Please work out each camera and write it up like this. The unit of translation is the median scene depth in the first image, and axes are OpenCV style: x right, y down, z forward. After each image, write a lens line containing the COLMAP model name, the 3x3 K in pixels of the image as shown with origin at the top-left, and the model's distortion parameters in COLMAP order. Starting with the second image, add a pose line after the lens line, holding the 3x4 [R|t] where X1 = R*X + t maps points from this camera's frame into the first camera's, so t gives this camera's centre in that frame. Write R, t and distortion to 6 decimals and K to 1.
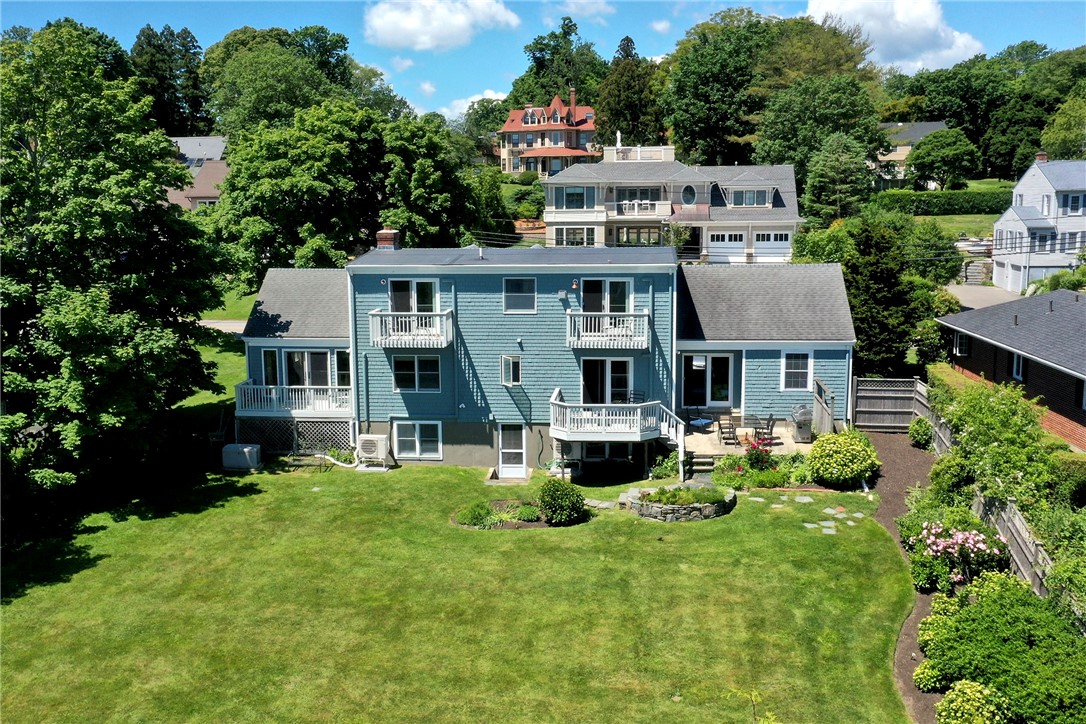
lens RADIAL K [[1196.9, 0, 543.0], [0, 1196.9, 362.0], [0, 0, 1]] dist [-0.014950, -0.004436]
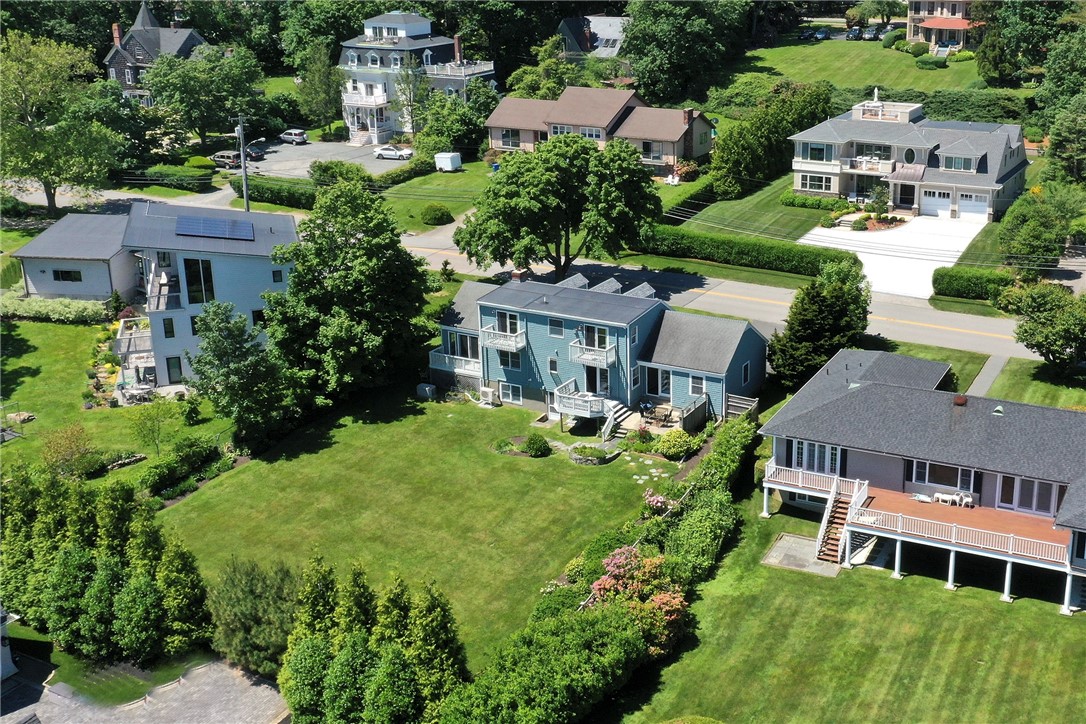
lens RADIAL K [[1196.9, 0, 543.0], [0, 1196.9, 362.0], [0, 0, 1]] dist [-0.014950, -0.004436]
pose [[0.924007, 0.118429, -0.363574, 0.640740], [-0.058148, 0.983289, 0.172513, -0.321155], [0.377929, -0.138262, 0.915453, -0.726016]]
